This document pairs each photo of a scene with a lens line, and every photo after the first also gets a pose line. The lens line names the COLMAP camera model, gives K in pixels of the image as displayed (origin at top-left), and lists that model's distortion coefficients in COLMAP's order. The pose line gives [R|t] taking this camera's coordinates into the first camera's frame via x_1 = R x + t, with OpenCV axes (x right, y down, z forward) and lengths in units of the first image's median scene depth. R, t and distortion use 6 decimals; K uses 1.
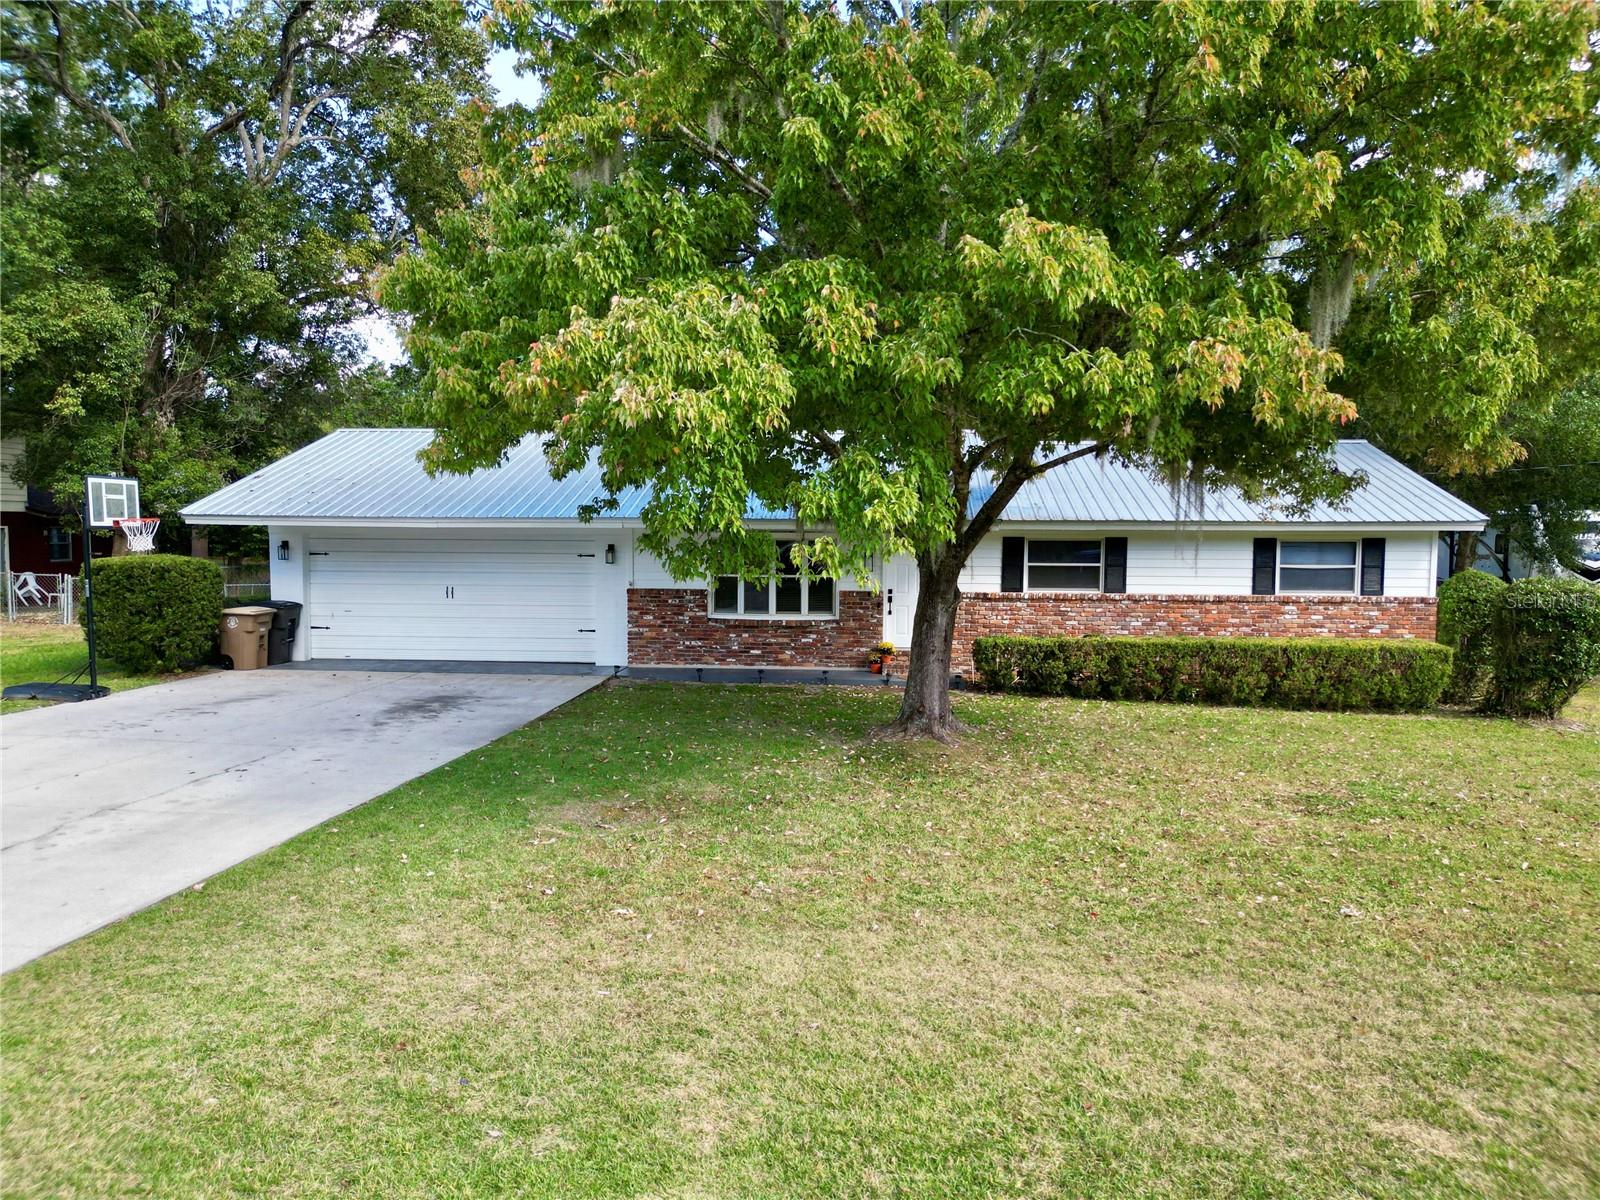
lens RADIAL K [[1122.7, 0, 785.9], [0, 1122.7, 599.0], [0, 0, 1]] dist [0.058176, -0.048095]
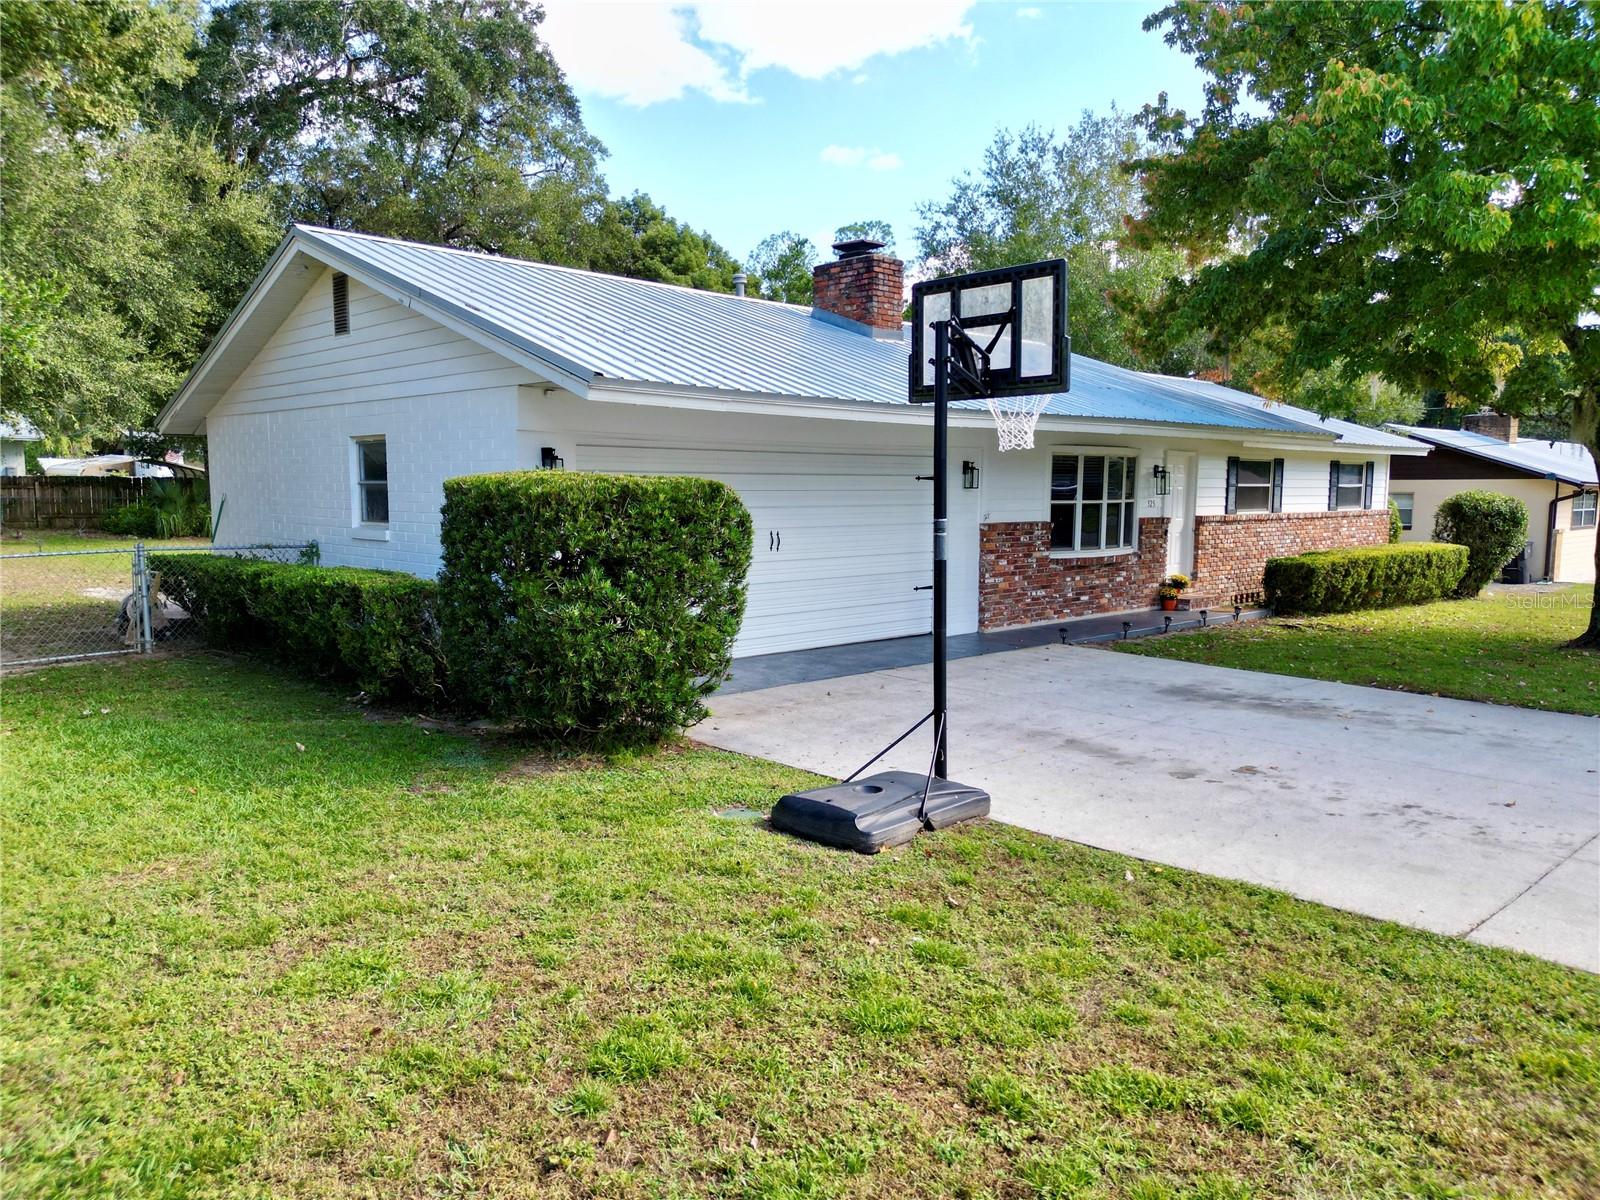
lens RADIAL K [[1122.7, 0, 794.4], [0, 1122.7, 606.8], [0, 0, 1]] dist [0.058176, -0.048095]
pose [[0.671474, -0.084762, 0.736165, -0.777809], [0.052905, 0.996385, 0.066467, -0.011431], [-0.739137, -0.005684, 0.673531, 0.621398]]
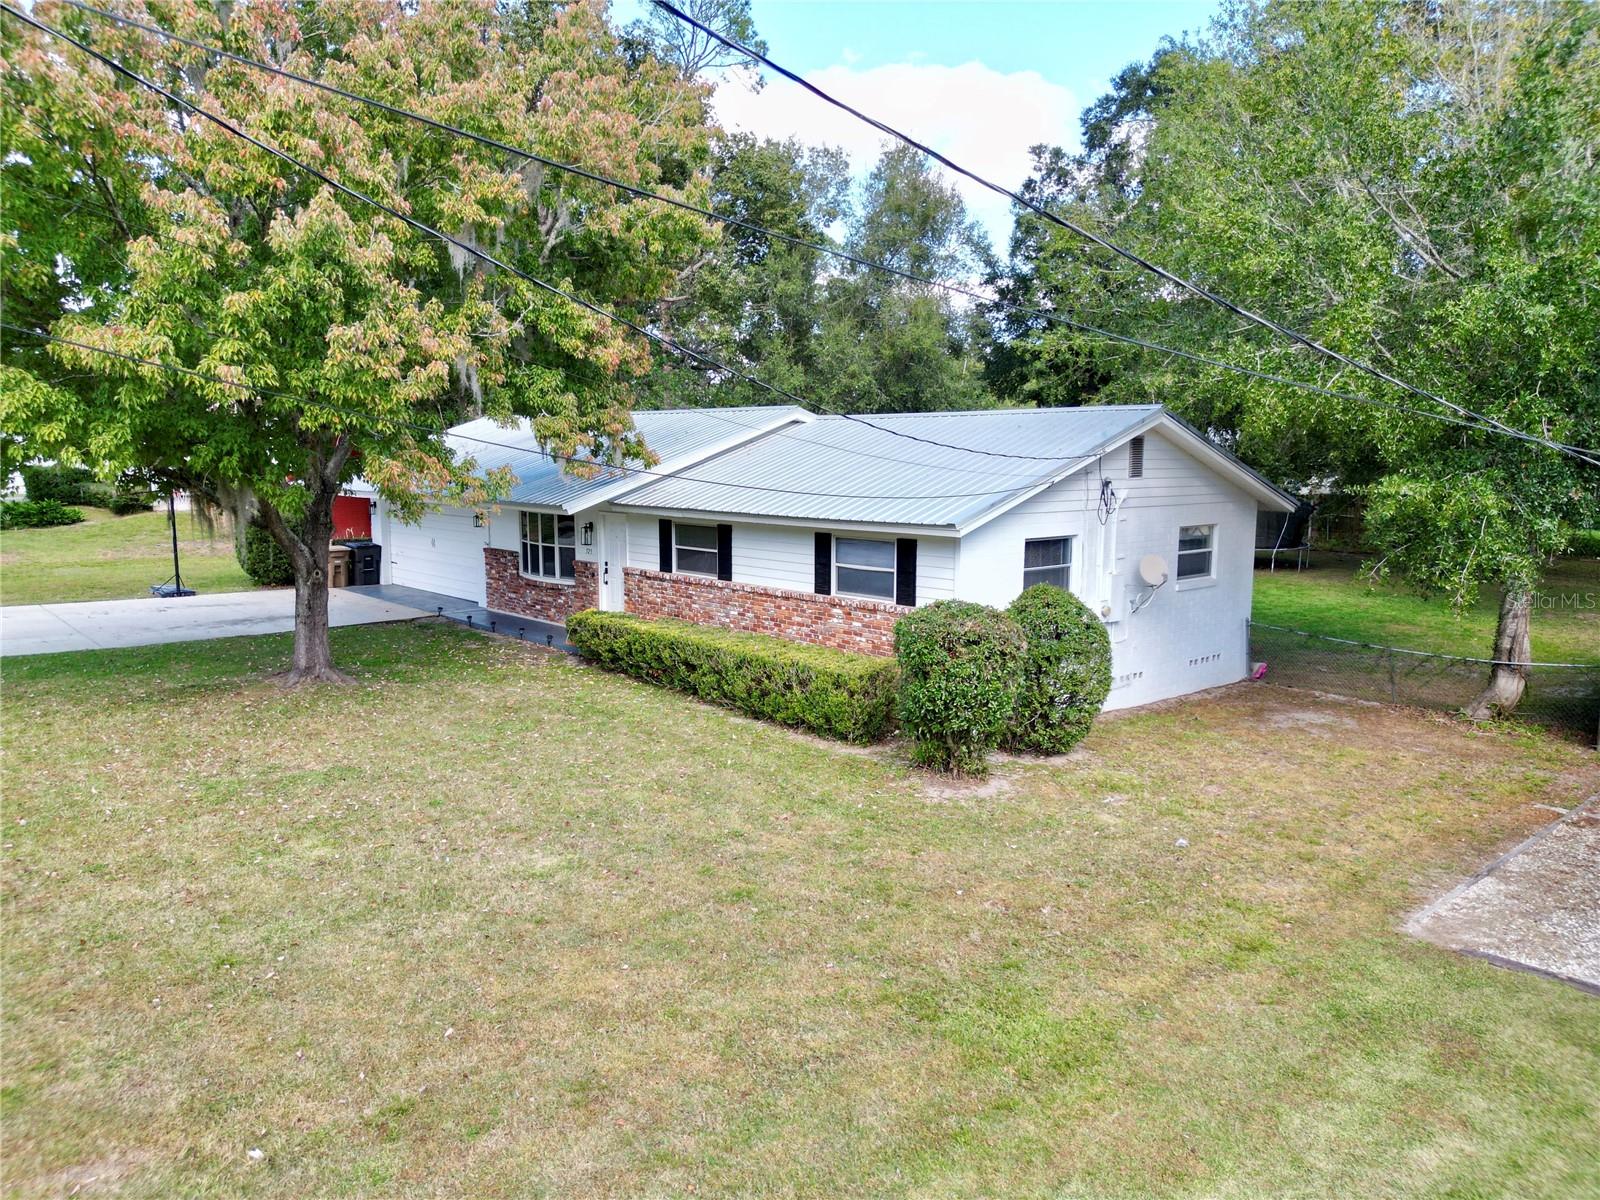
lens RADIAL K [[1122.7, 0, 795.7], [0, 1122.7, 602.0], [0, 0, 1]] dist [0.058176, -0.048095]
pose [[0.733771, 0.089109, -0.673527, 1.006597], [-0.051462, 0.995803, 0.075681, -0.064820], [0.677445, -0.020872, 0.735278, 0.306472]]
